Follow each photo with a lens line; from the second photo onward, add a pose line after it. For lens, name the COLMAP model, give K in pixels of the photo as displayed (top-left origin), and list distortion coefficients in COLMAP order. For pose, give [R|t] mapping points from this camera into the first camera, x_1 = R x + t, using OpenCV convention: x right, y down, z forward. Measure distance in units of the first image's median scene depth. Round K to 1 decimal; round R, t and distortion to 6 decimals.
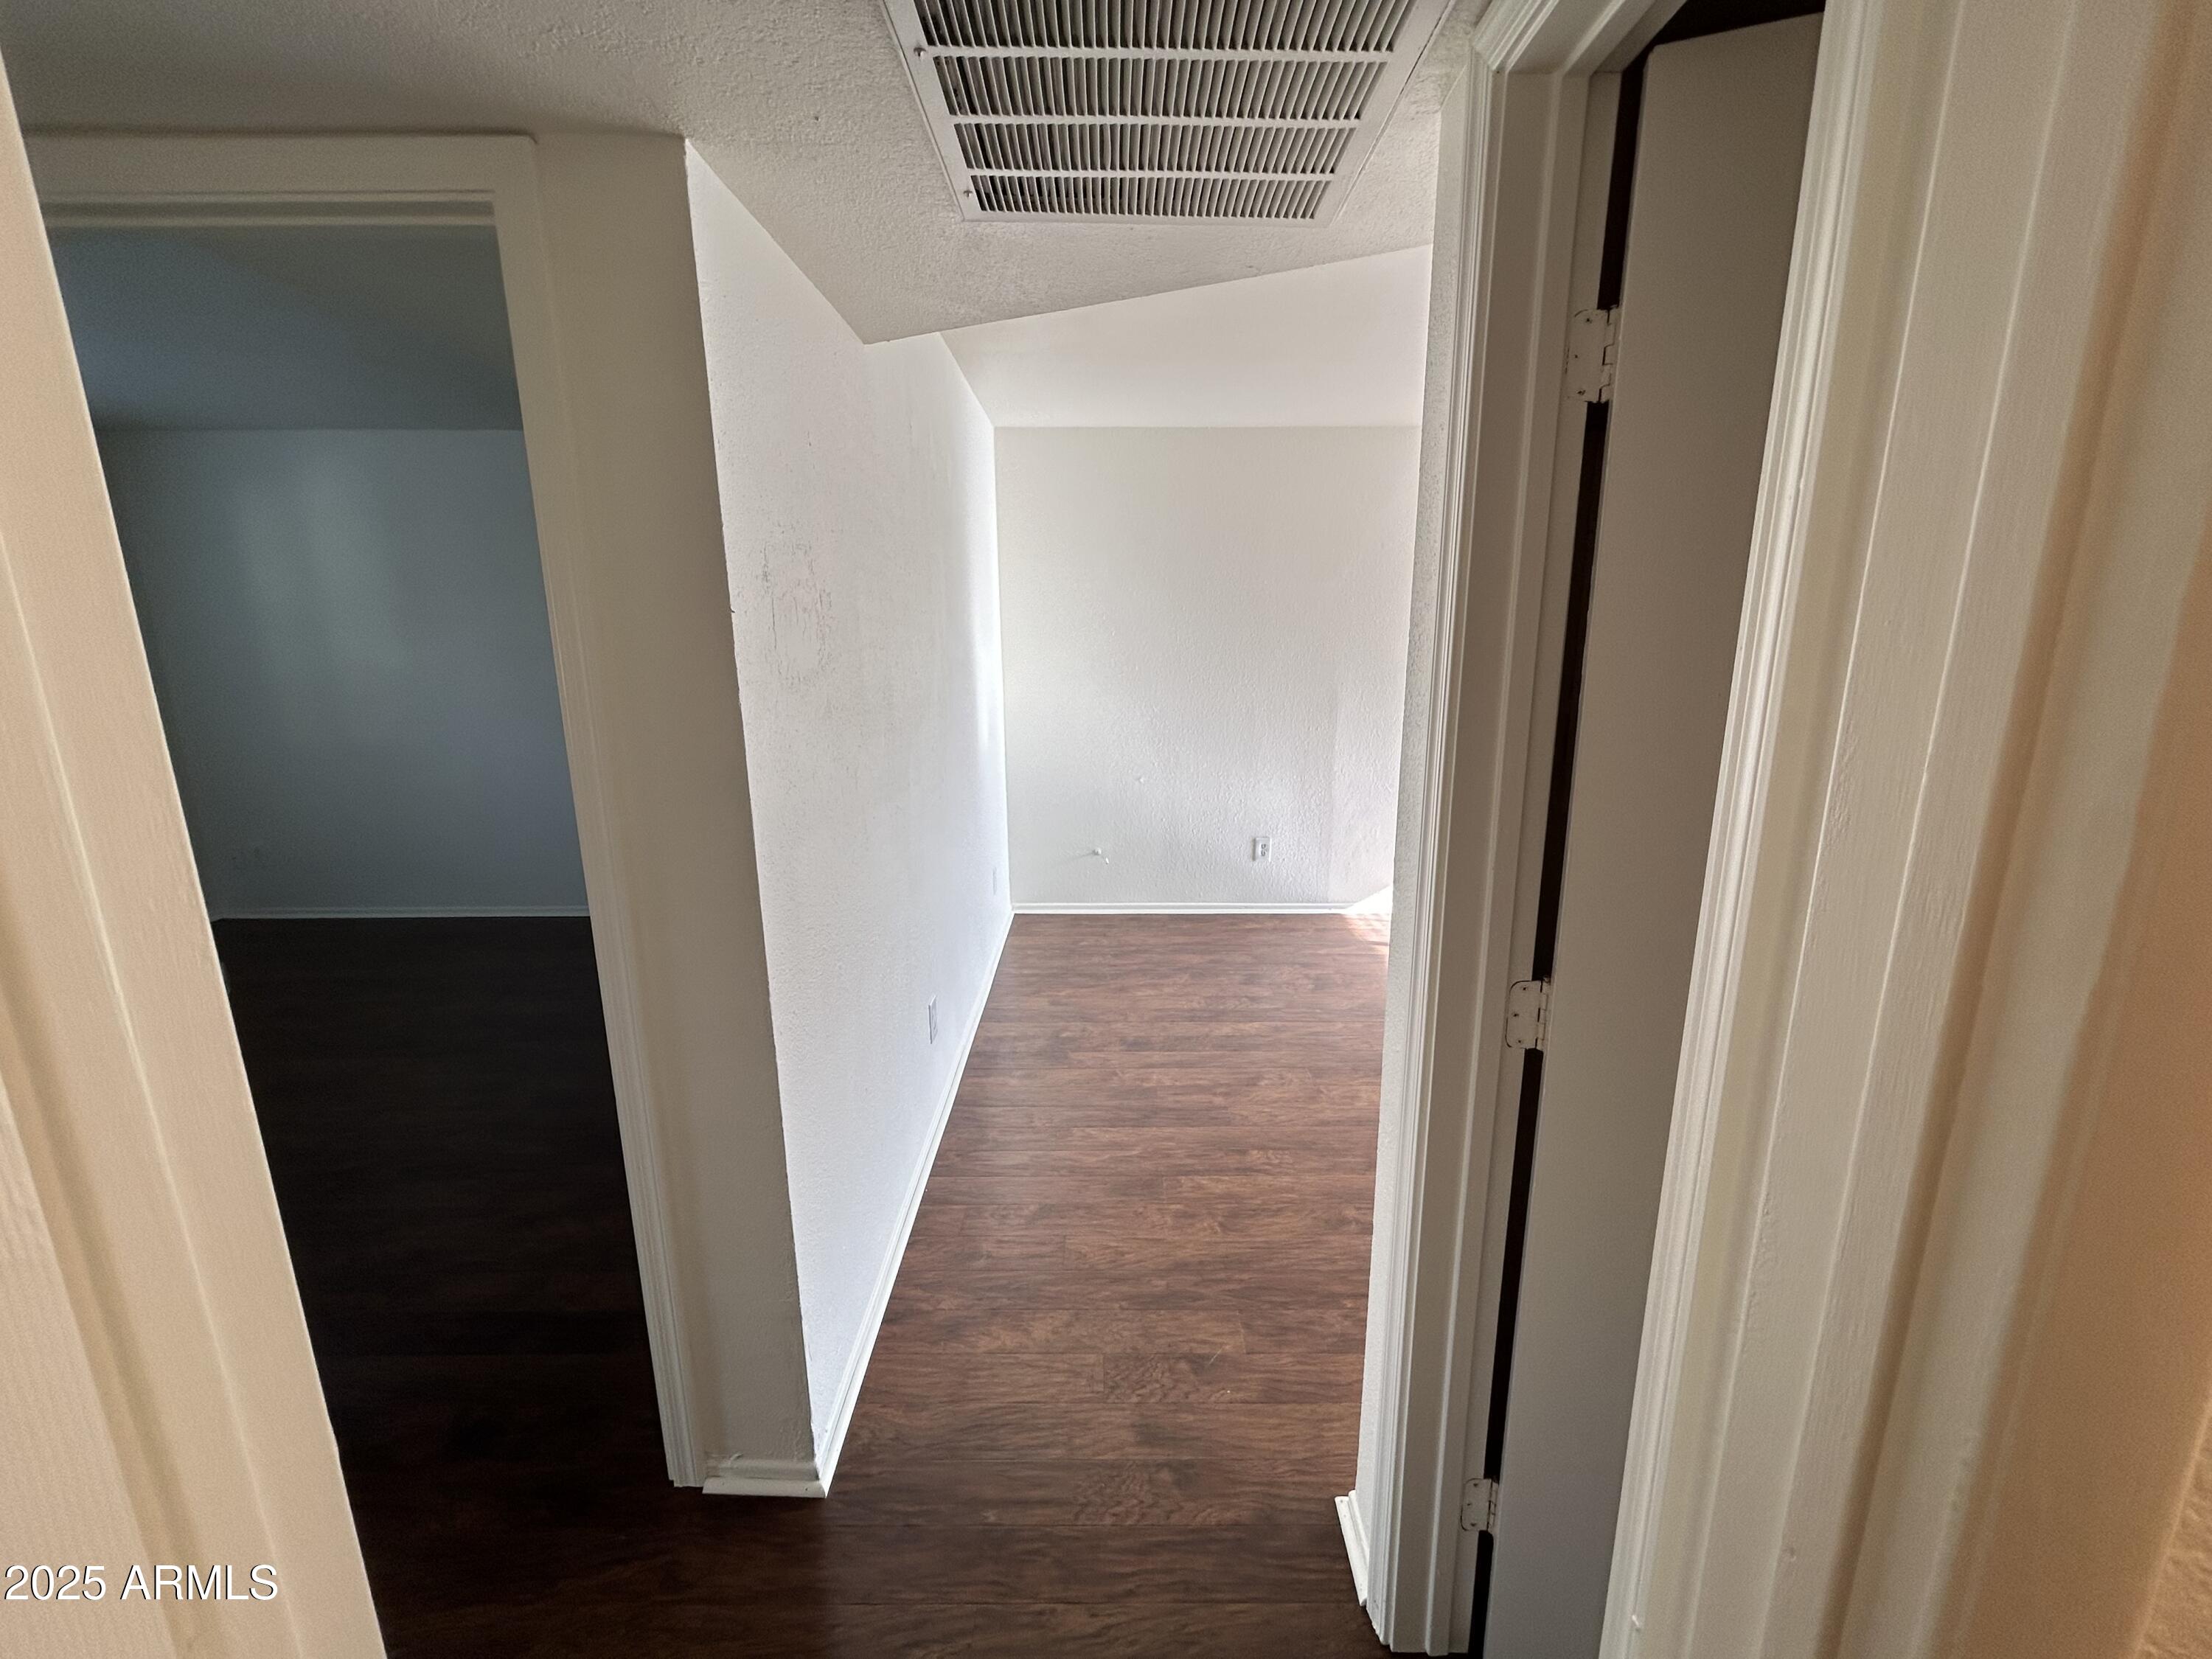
lens RADIAL K [[891.6, 0, 1107.0], [0, 891.6, 829.0], [0, 0, 1]] dist [-0.001014, -0.000063]
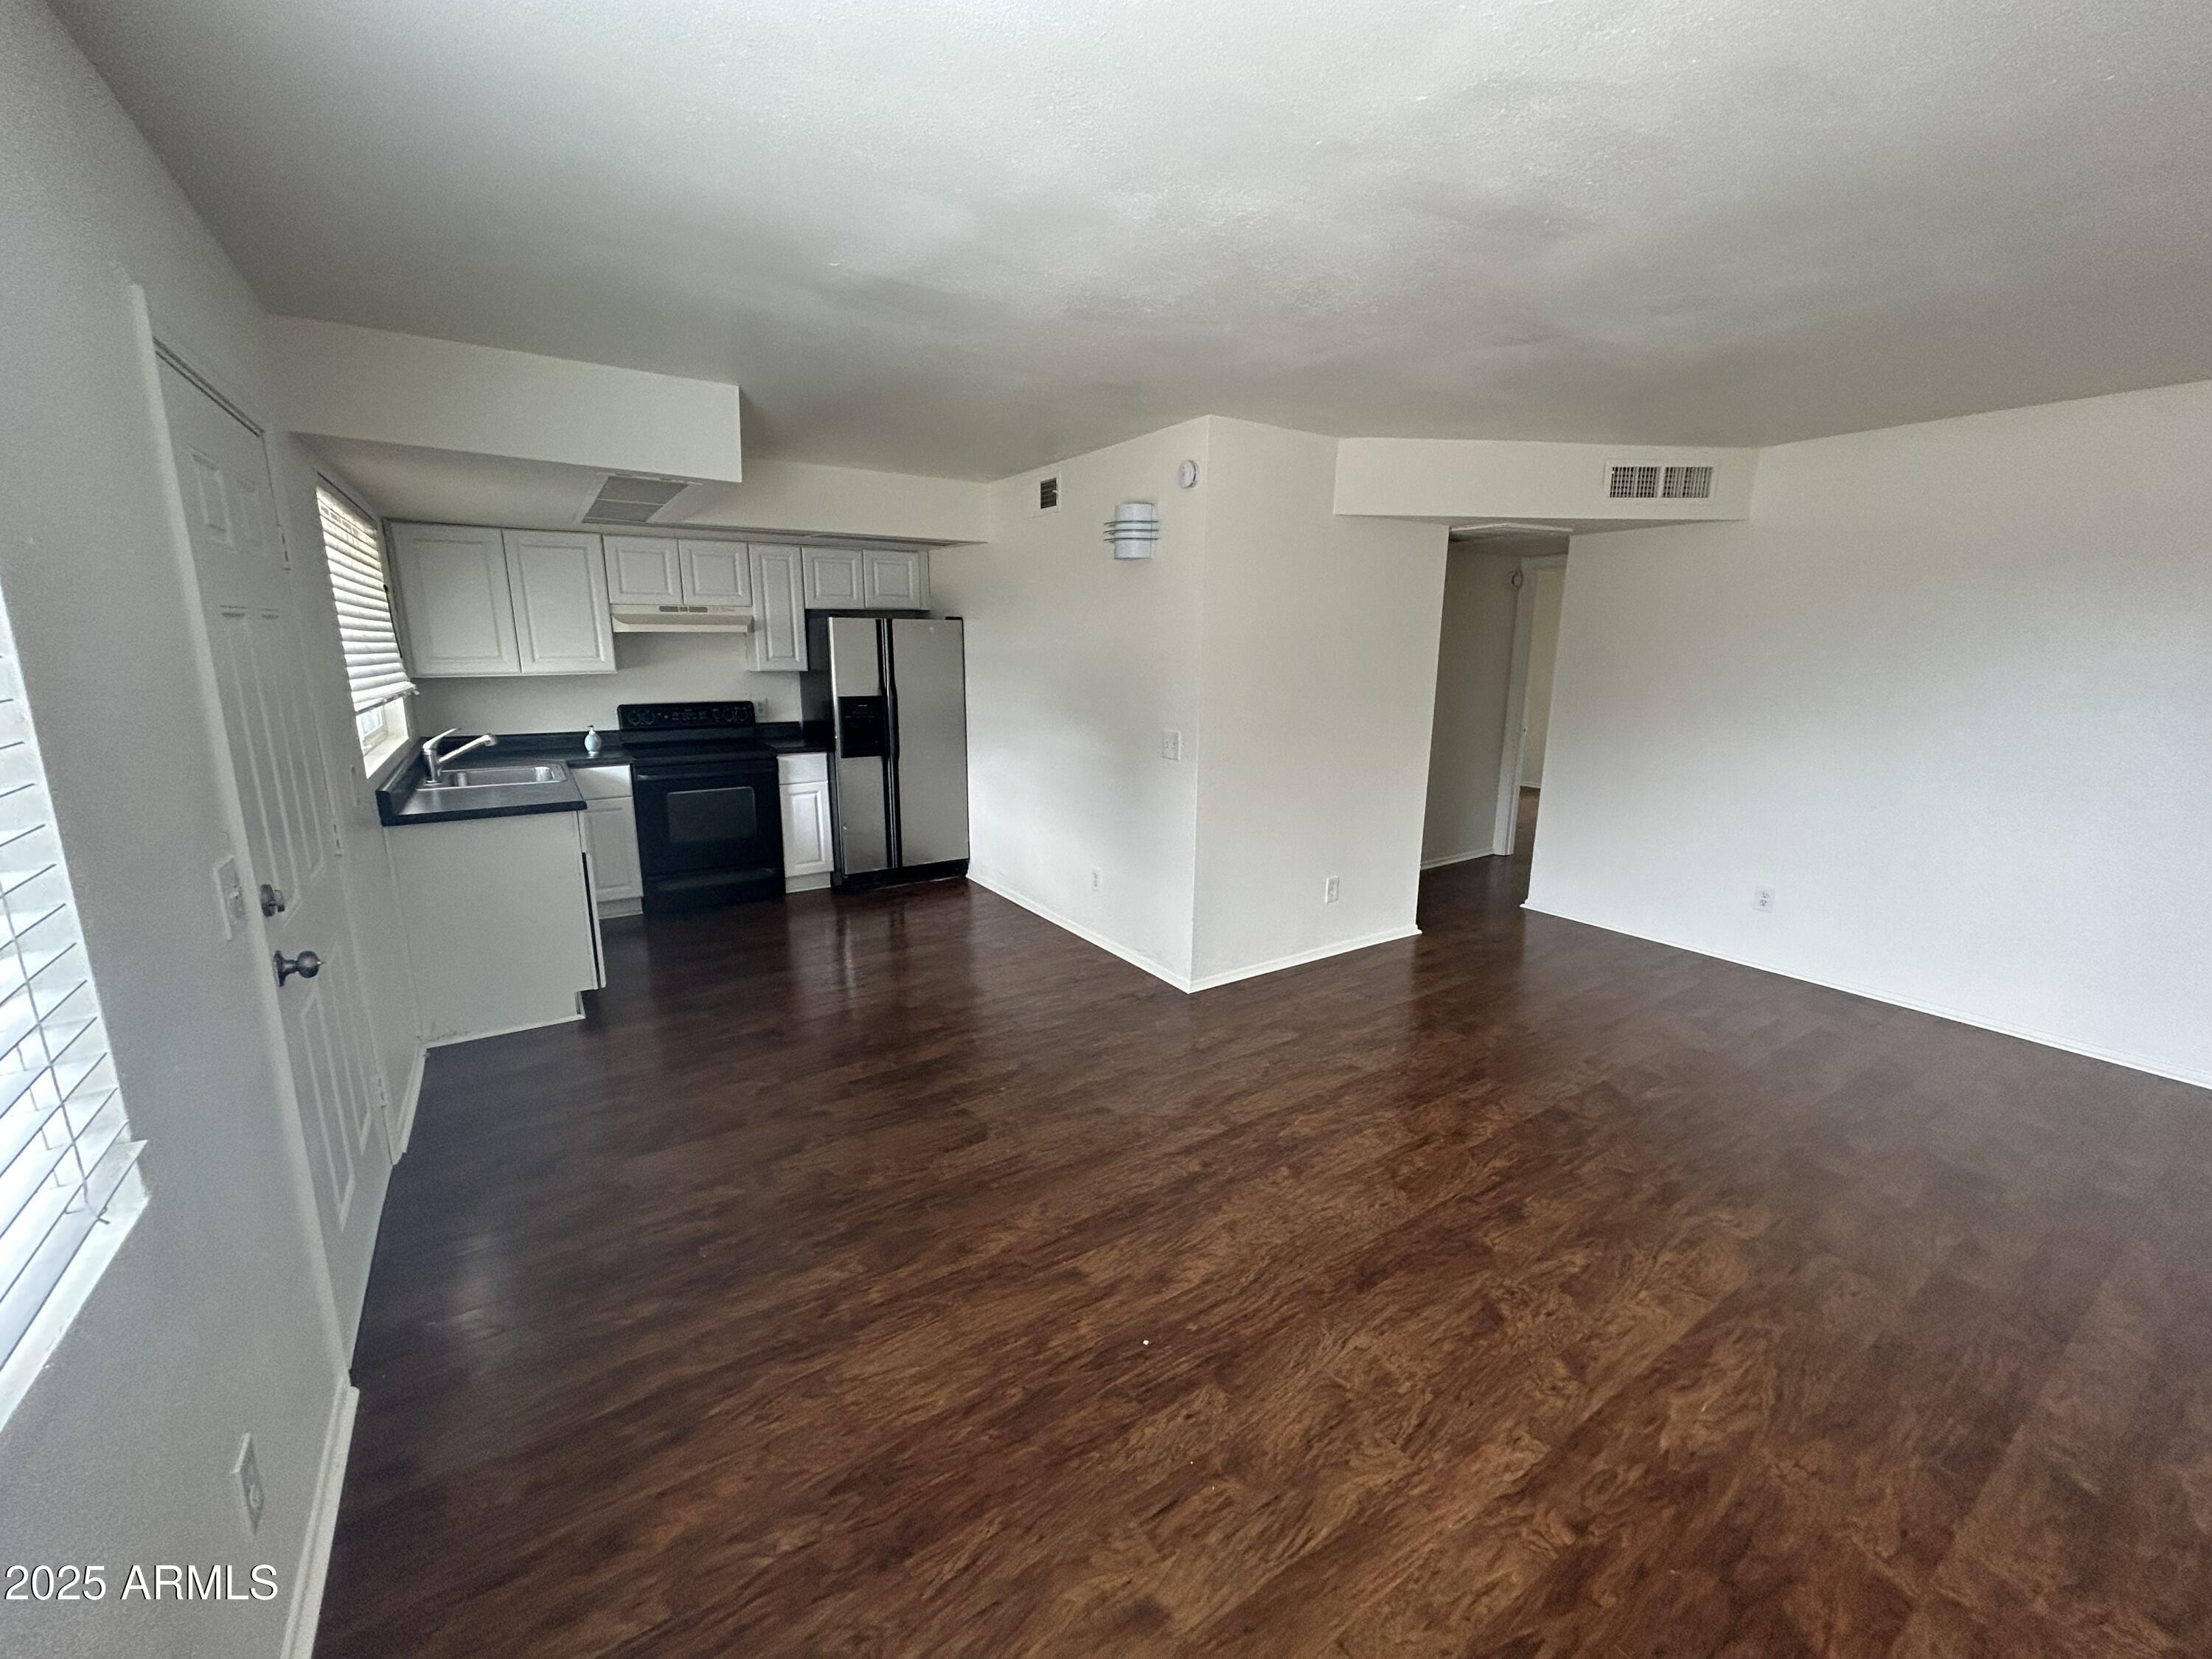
lens RADIAL K [[889.3, 0, 1109.6], [0, 889.3, 832.2], [0, 0, 1]] dist [0.000817, 0.000993]
pose [[-0.835911, 0.119271, -0.535749, 2.175656], [-0.119984, 0.912787, 0.390416, -0.503724], [0.535590, 0.390634, -0.748698, 2.036792]]
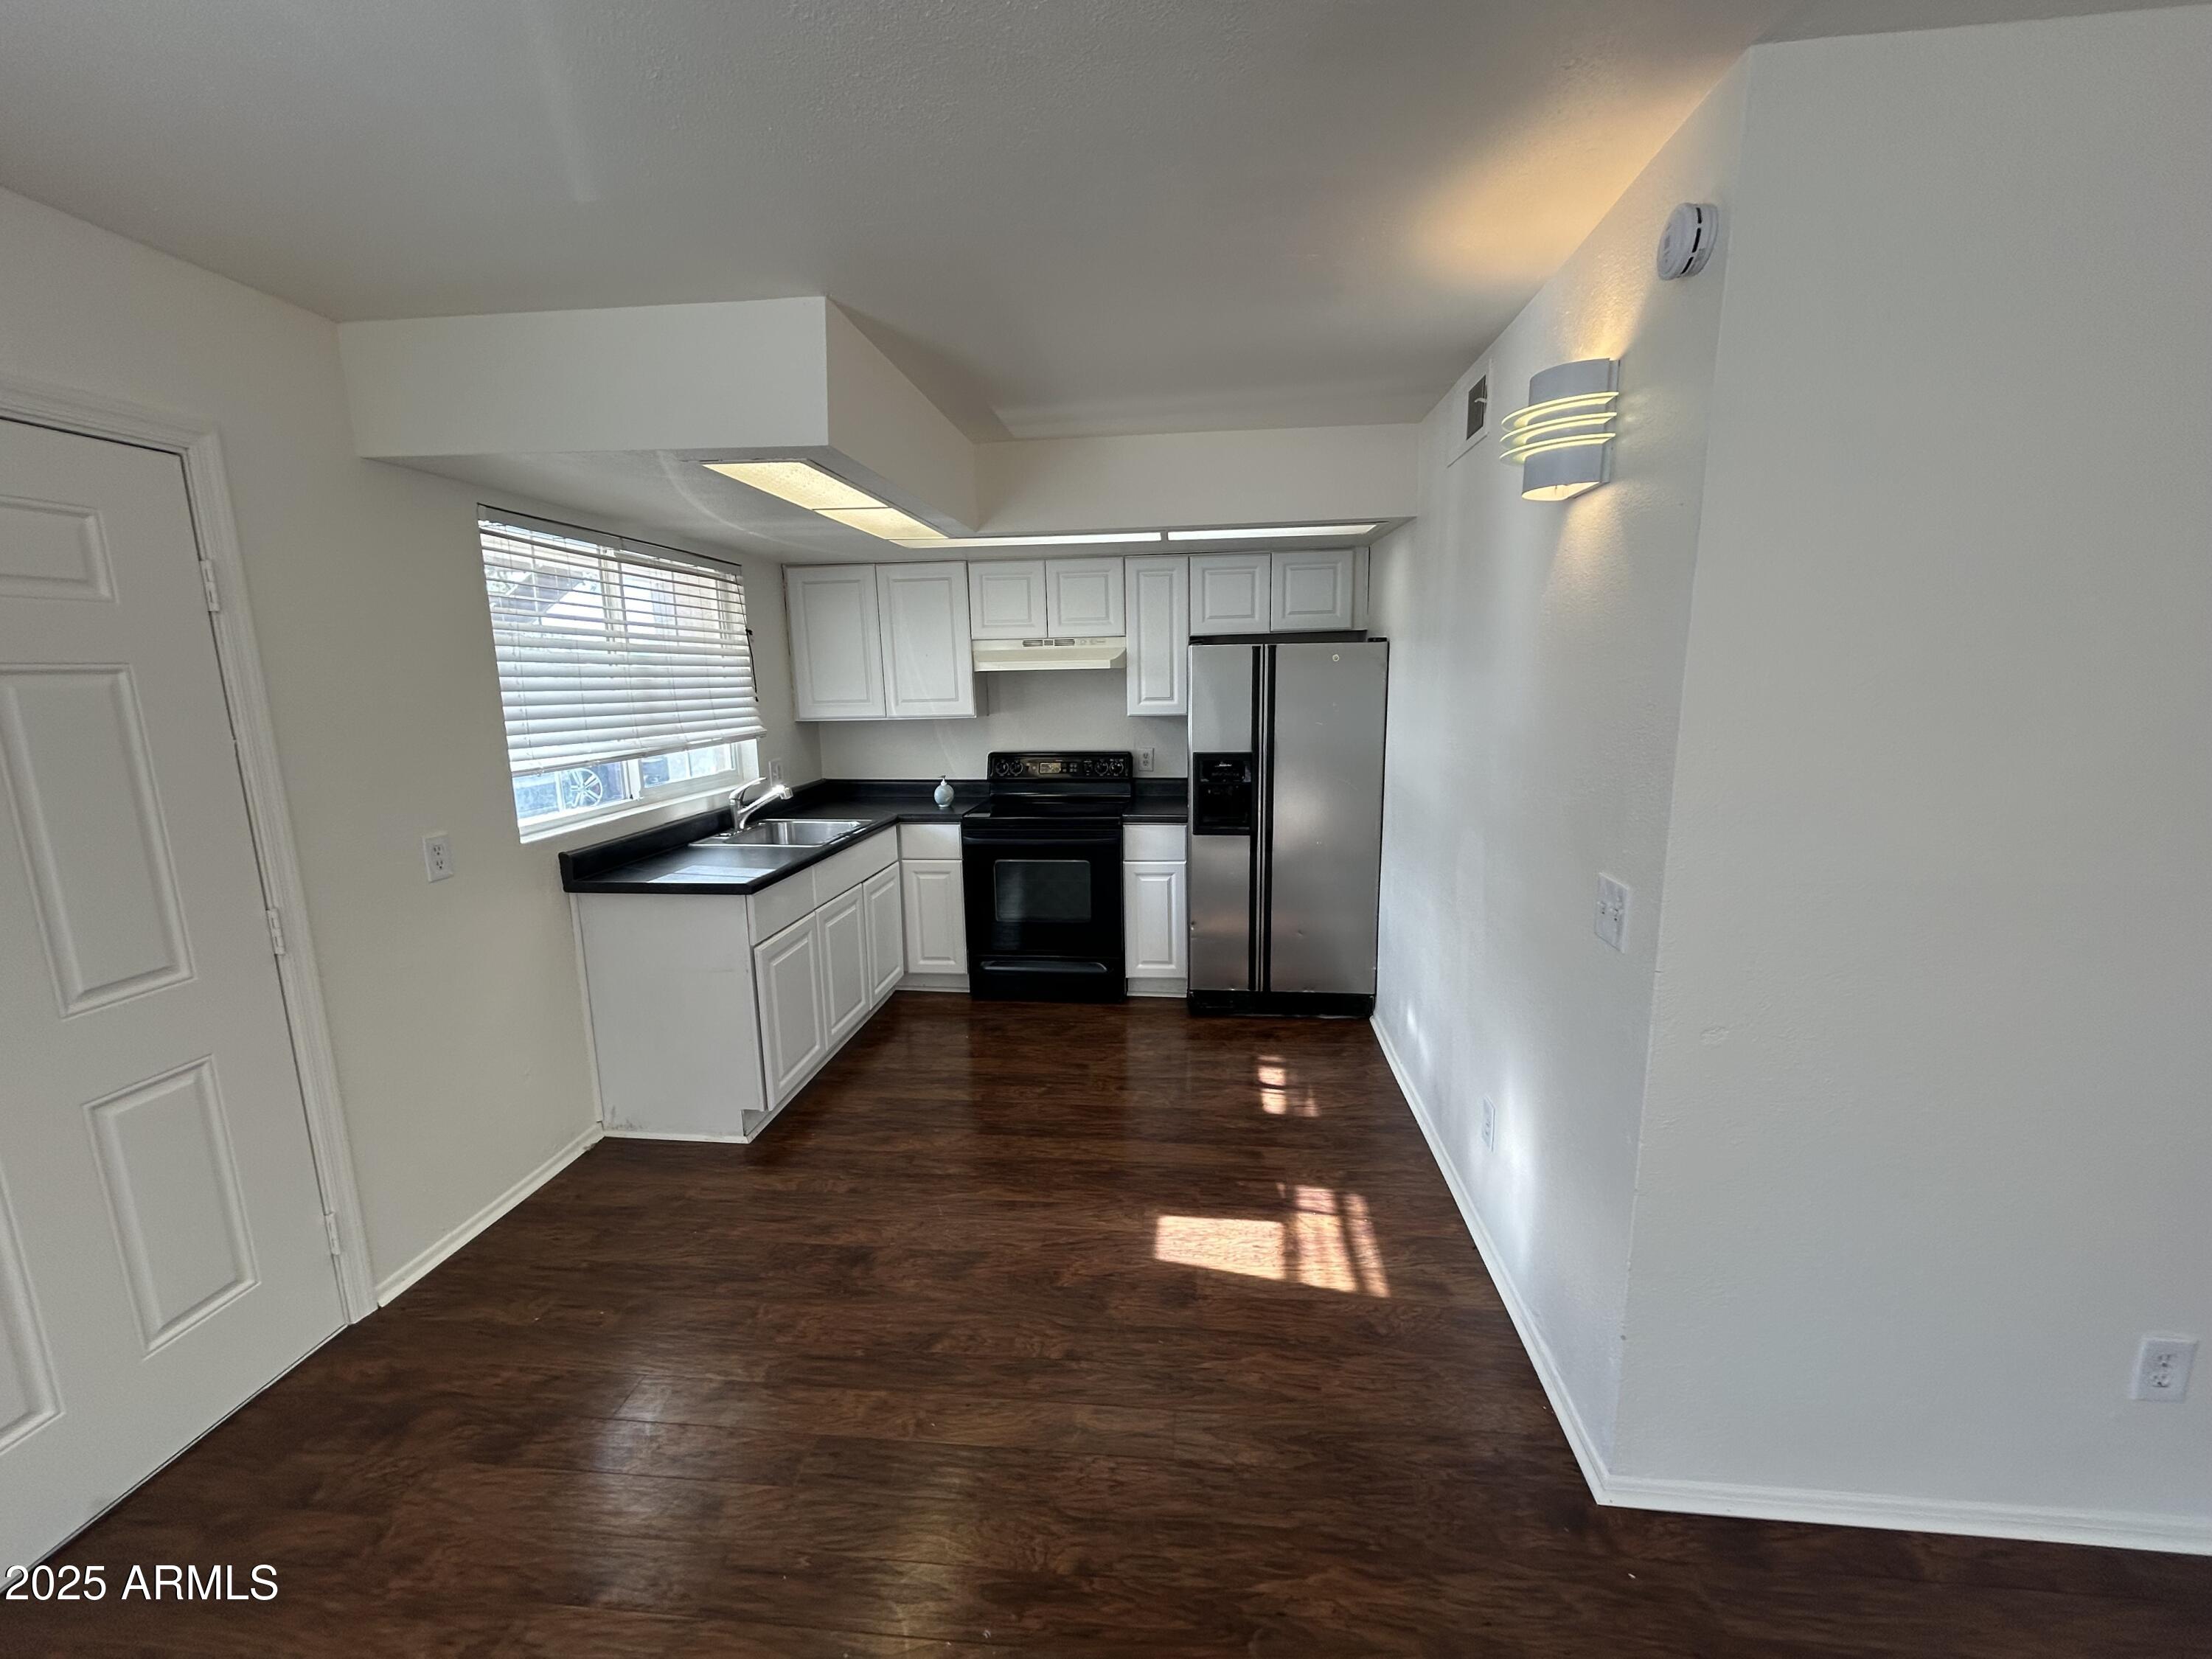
lens RADIAL K [[891.6, 0, 1107.0], [0, 891.6, 829.0], [0, 0, 1]] dist [-0.001014, -0.000063]
pose [[-0.994020, 0.005173, 0.109077, 1.369755], [0.046642, 0.923290, 0.381262, -0.341569], [-0.098737, 0.384070, -0.918009, 1.347664]]
